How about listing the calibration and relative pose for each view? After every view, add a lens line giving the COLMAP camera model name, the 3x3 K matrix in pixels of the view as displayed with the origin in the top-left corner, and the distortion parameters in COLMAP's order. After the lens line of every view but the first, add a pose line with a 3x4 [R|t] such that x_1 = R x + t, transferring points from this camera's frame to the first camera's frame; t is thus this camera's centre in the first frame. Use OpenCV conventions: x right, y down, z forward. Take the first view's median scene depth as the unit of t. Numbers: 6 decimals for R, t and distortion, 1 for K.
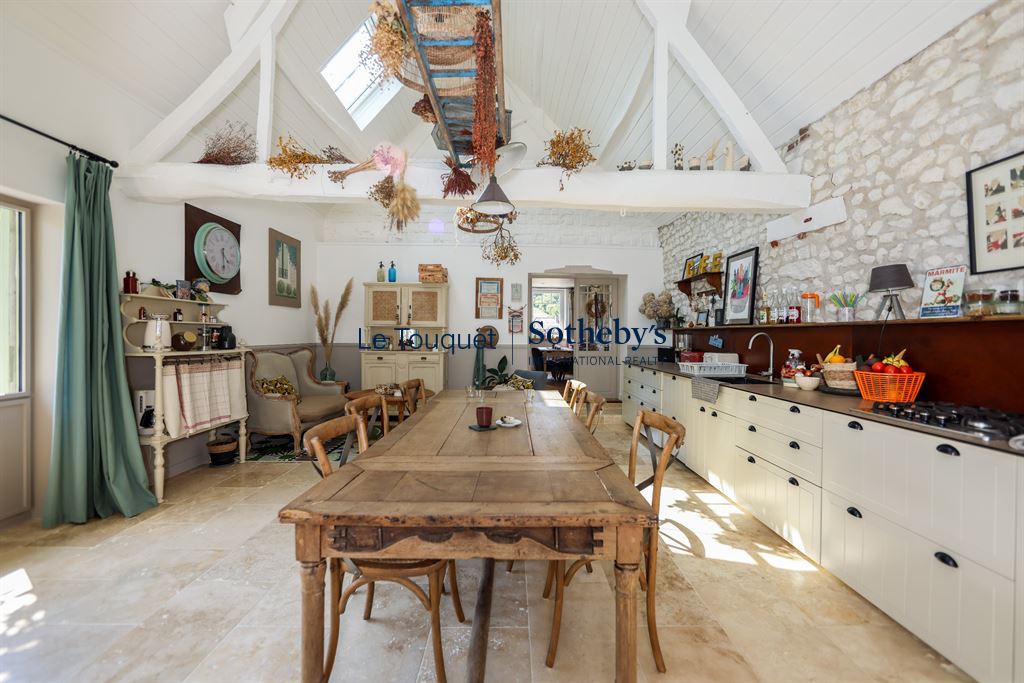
lens RADIAL K [[416.2, 0, 511.2], [0, 416.2, 337.9], [0, 0, 1]] dist [-0.000704, -0.000053]
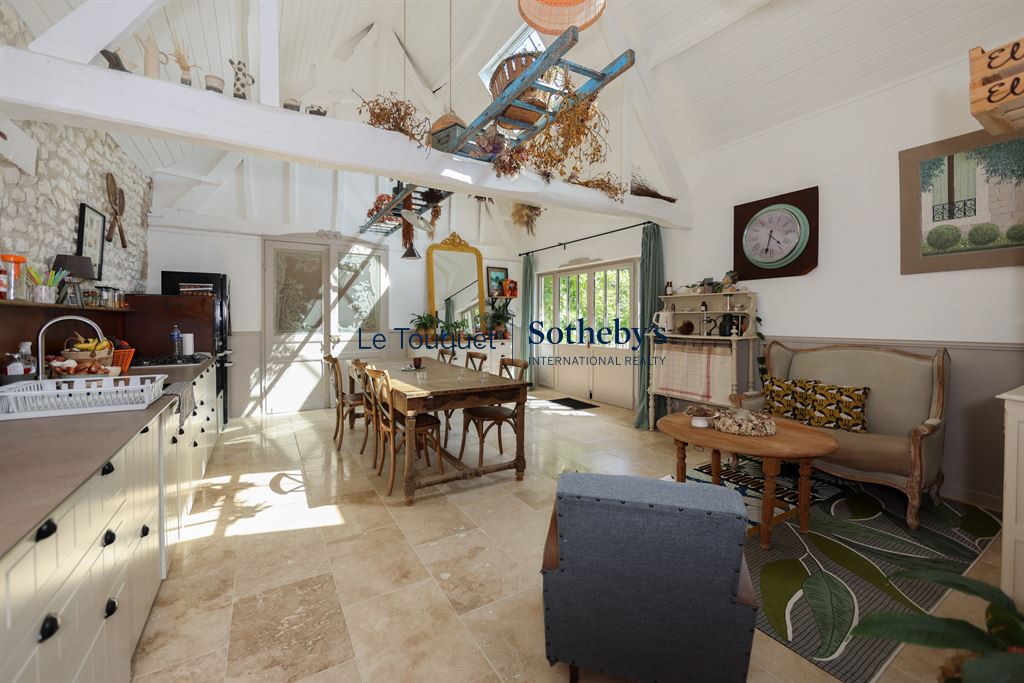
lens RADIAL K [[416.2, 0, 520.3], [0, 416.2, 322.3], [0, 0, 1]] dist [-0.000704, -0.000053]
pose [[-0.851828, -0.005212, -0.523795, 0.384290], [-0.008589, 0.999955, 0.004017, -0.008898], [0.523751, 0.007921, -0.851835, 2.017401]]
